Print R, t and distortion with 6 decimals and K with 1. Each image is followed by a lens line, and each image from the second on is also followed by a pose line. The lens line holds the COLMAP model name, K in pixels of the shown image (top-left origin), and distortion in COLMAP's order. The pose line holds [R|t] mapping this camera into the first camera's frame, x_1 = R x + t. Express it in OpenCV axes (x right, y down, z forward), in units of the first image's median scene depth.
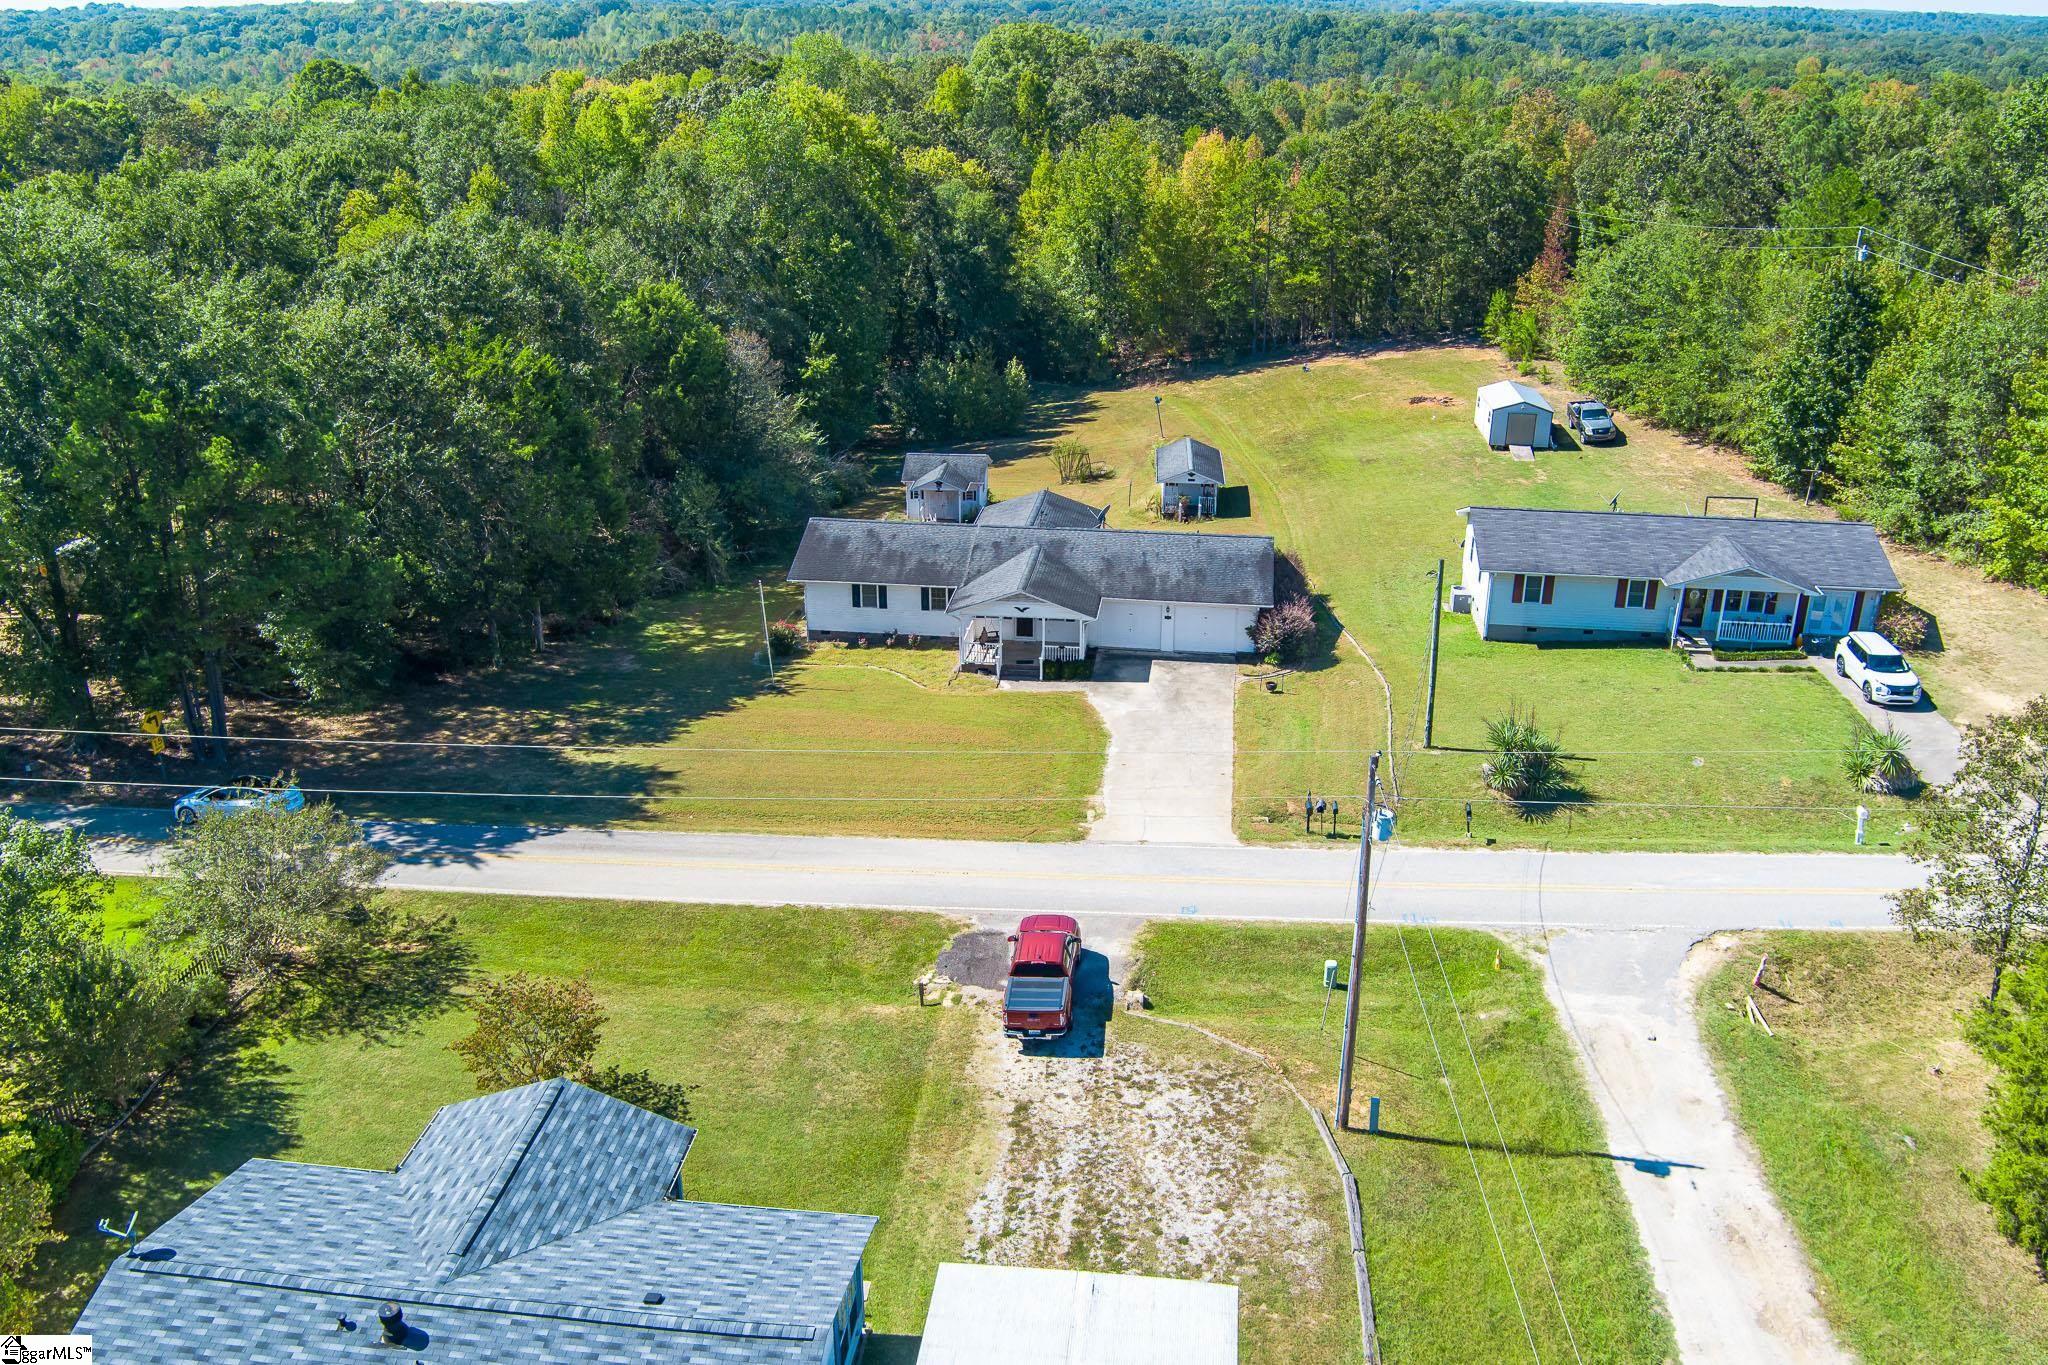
lens RADIAL K [[1664.0, 0, 1023.7], [0, 1664.0, 684.5], [0, 0, 1]] dist [-0.088811, 0.033028]
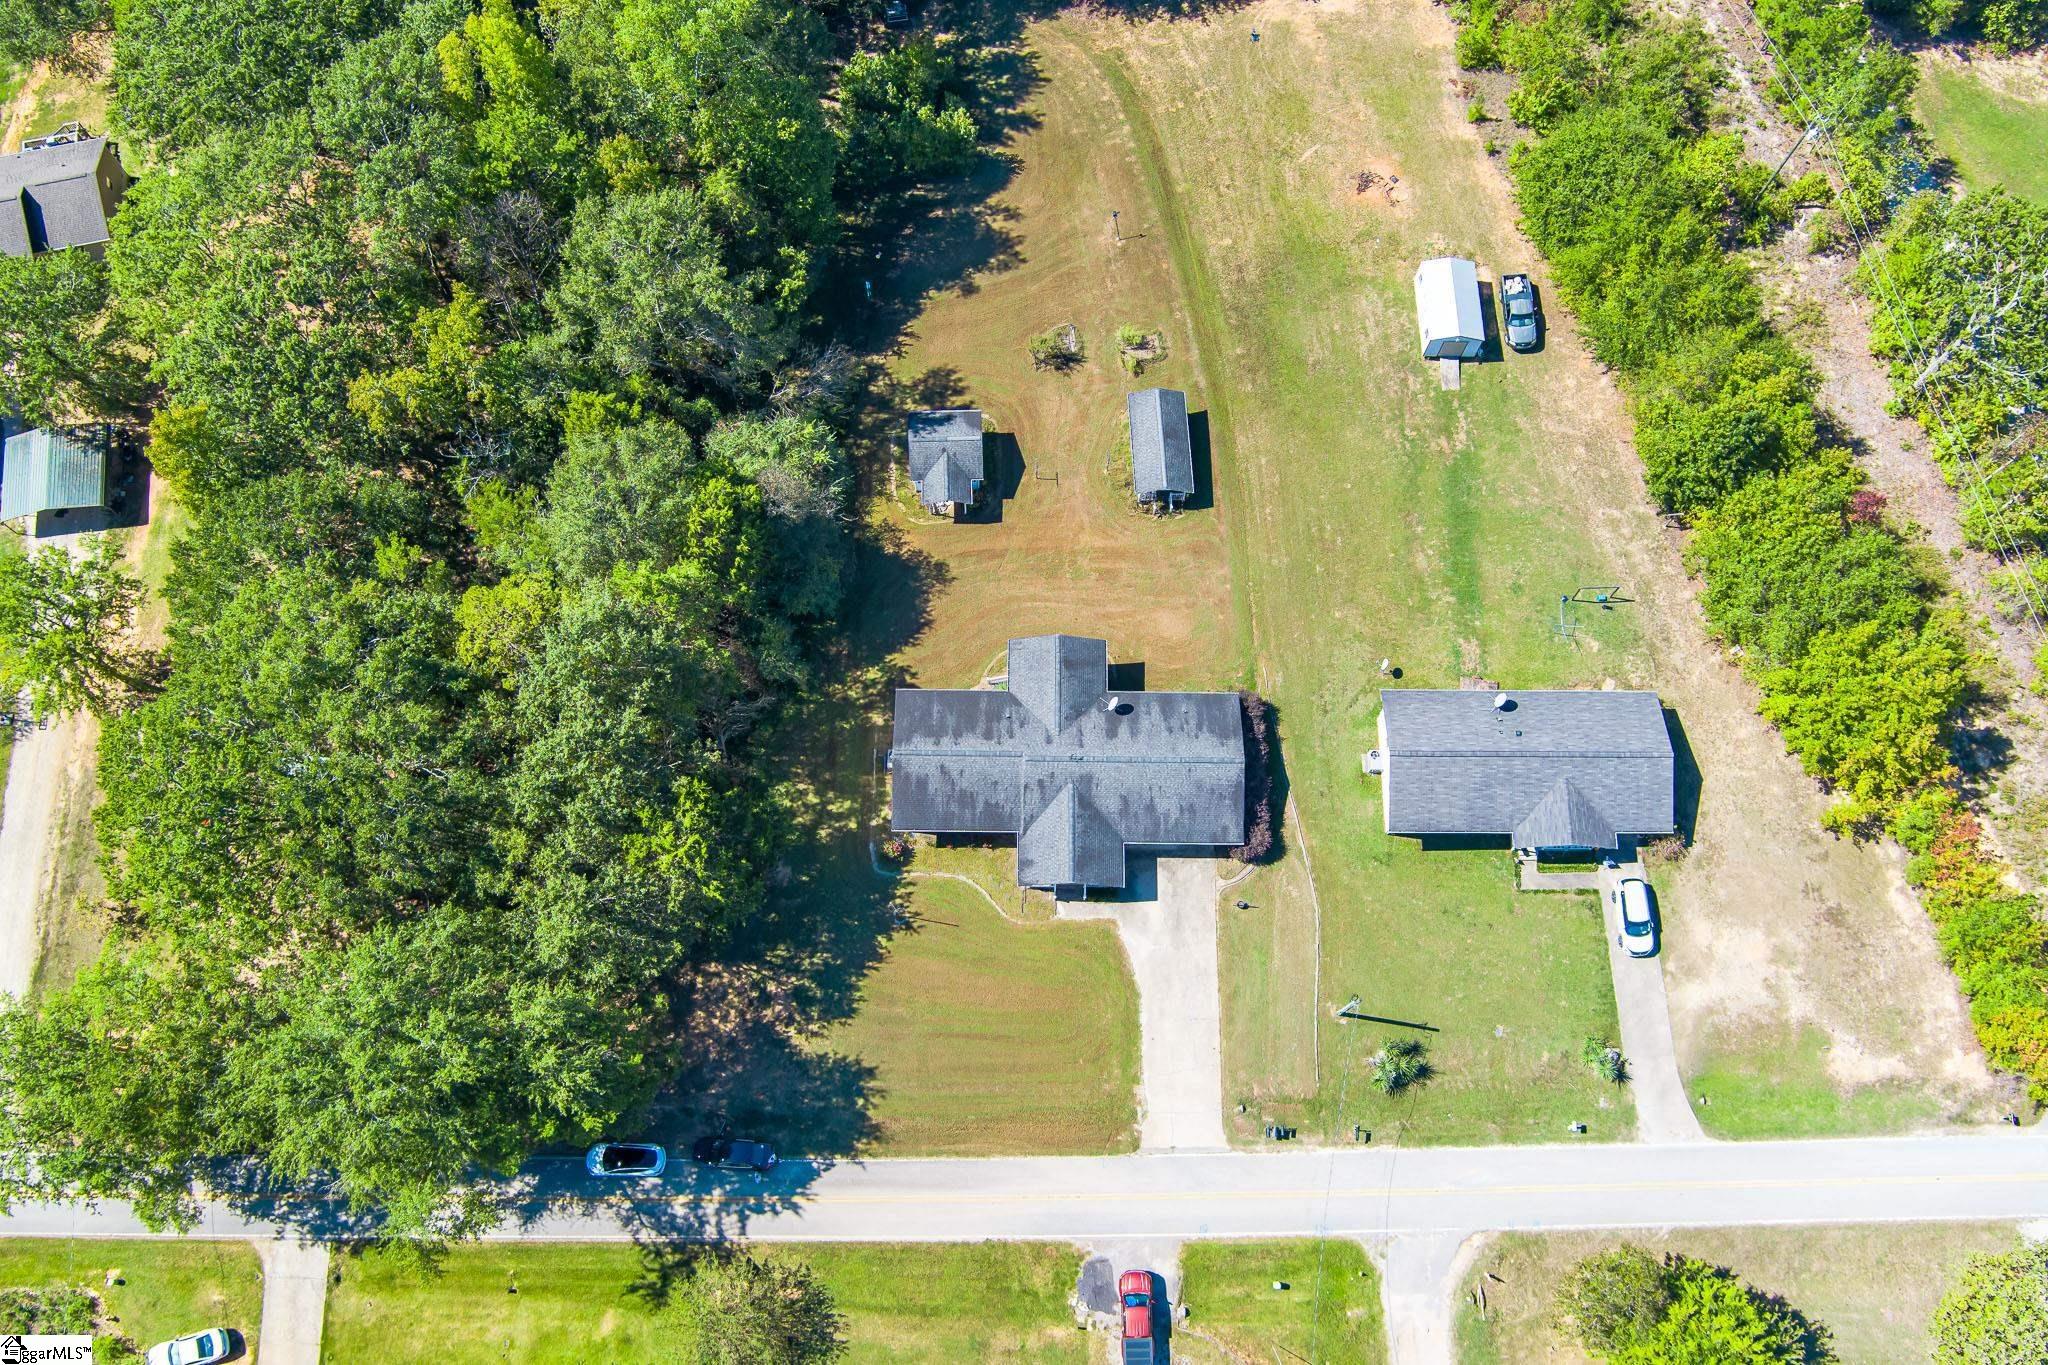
lens RADIAL K [[1664.0, 0, 1028.6], [0, 1664.0, 683.7], [0, 0, 1]] dist [-0.088811, 0.033028]
pose [[0.992874, -0.110597, 0.044379, -0.077203], [0.038660, 0.651198, 0.757923, -1.165496], [-0.112724, -0.750806, 0.650833, 0.186052]]
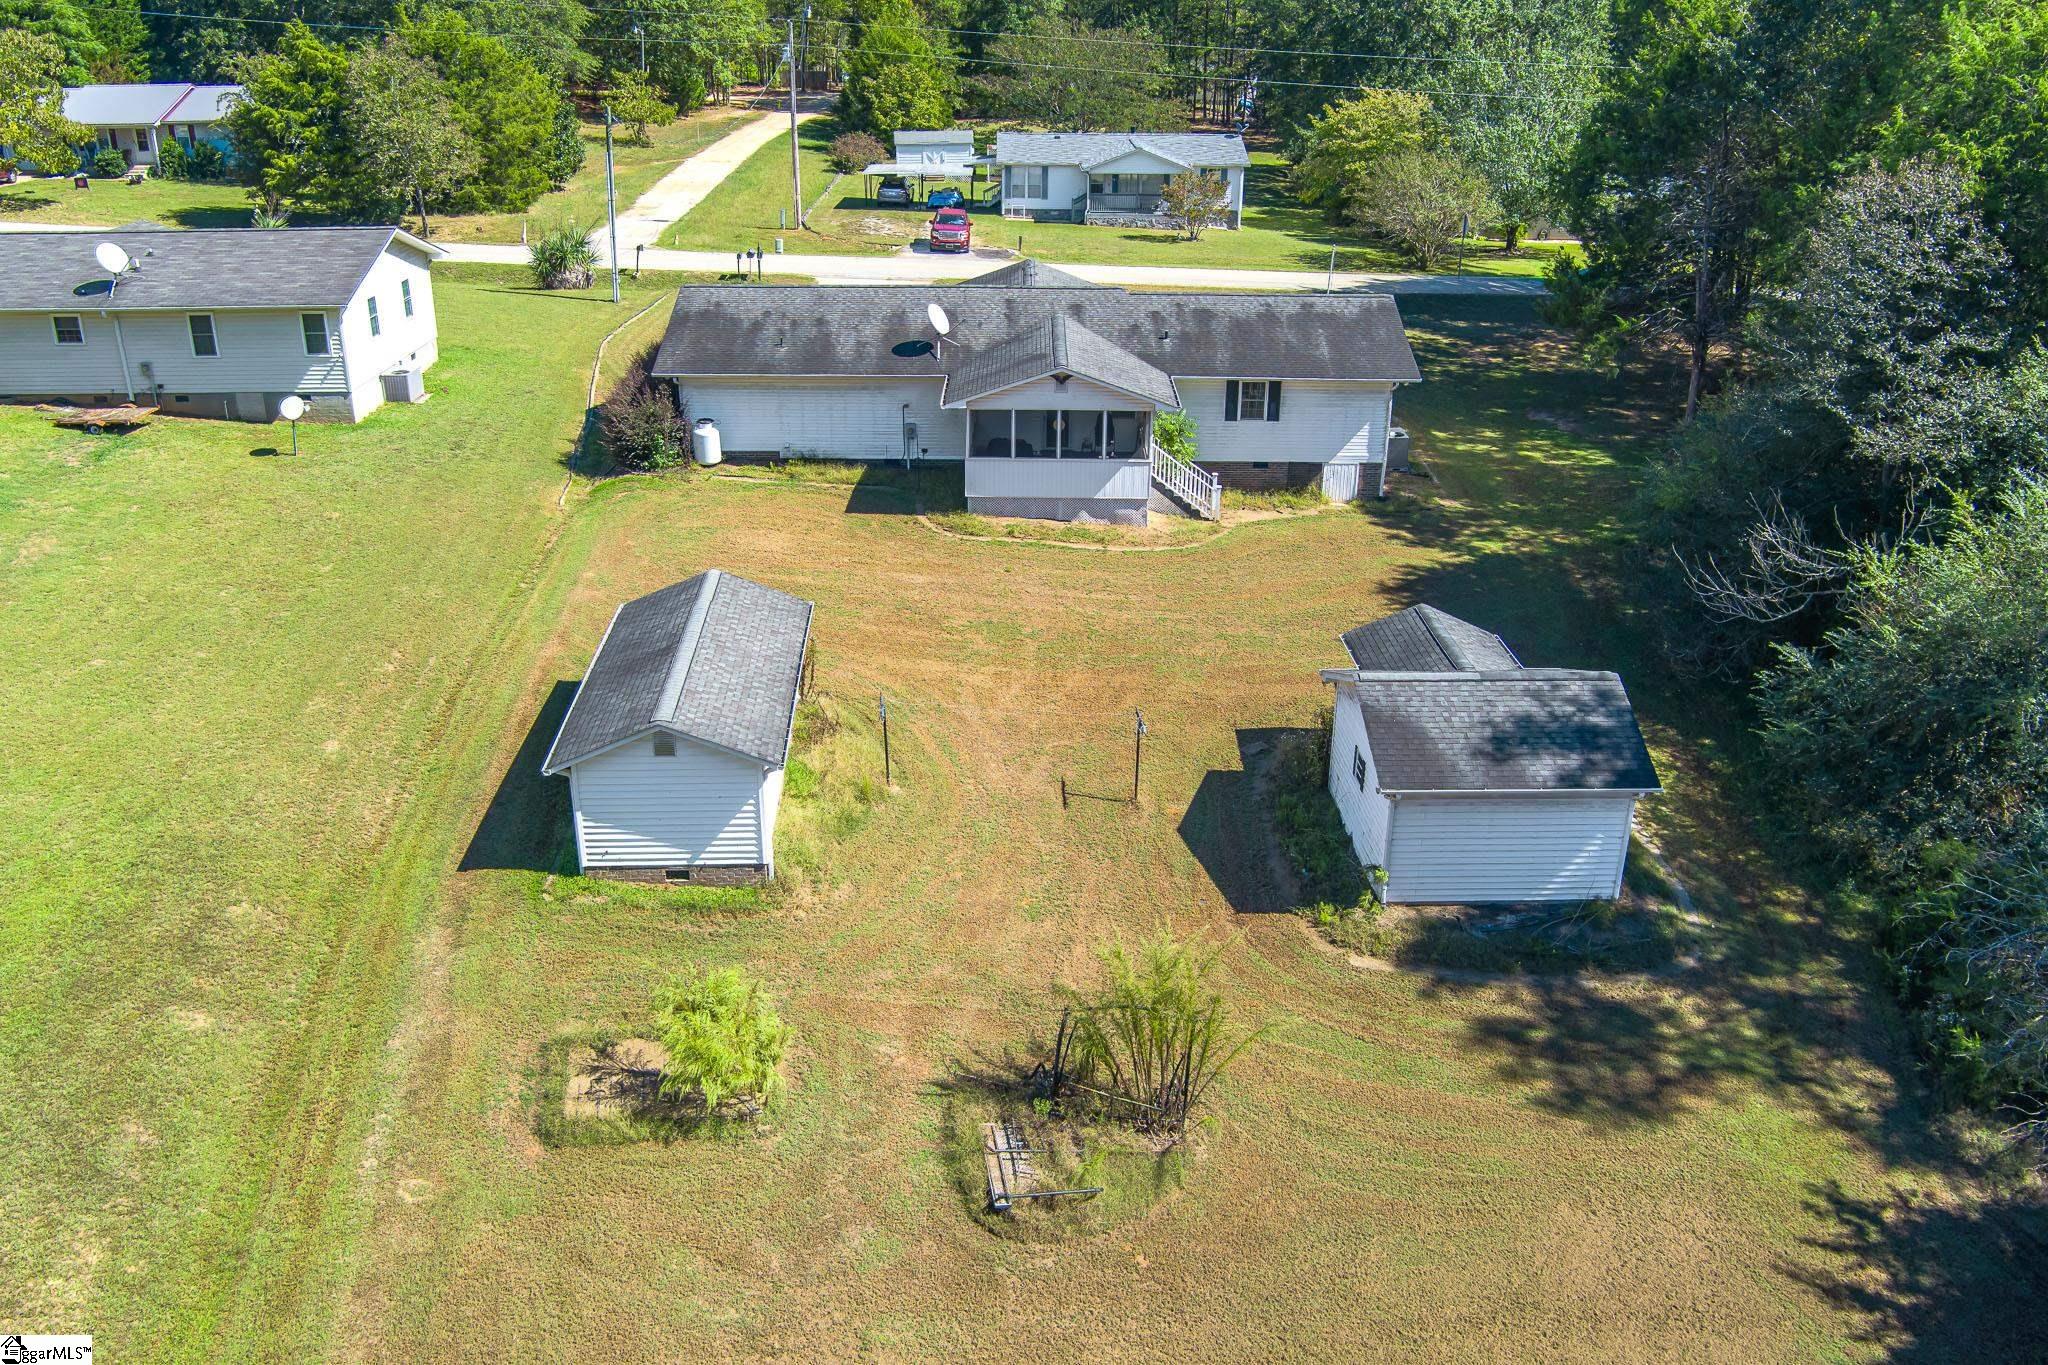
lens RADIAL K [[1664.0, 0, 1036.7], [0, 1664.0, 683.9], [0, 0, 1]] dist [-0.088811, 0.033028]
pose [[-0.991605, 0.044728, -0.121320, 0.095918], [-0.056528, 0.693896, 0.717853, -0.465142], [0.116291, 0.718684, -0.685543, 1.592763]]
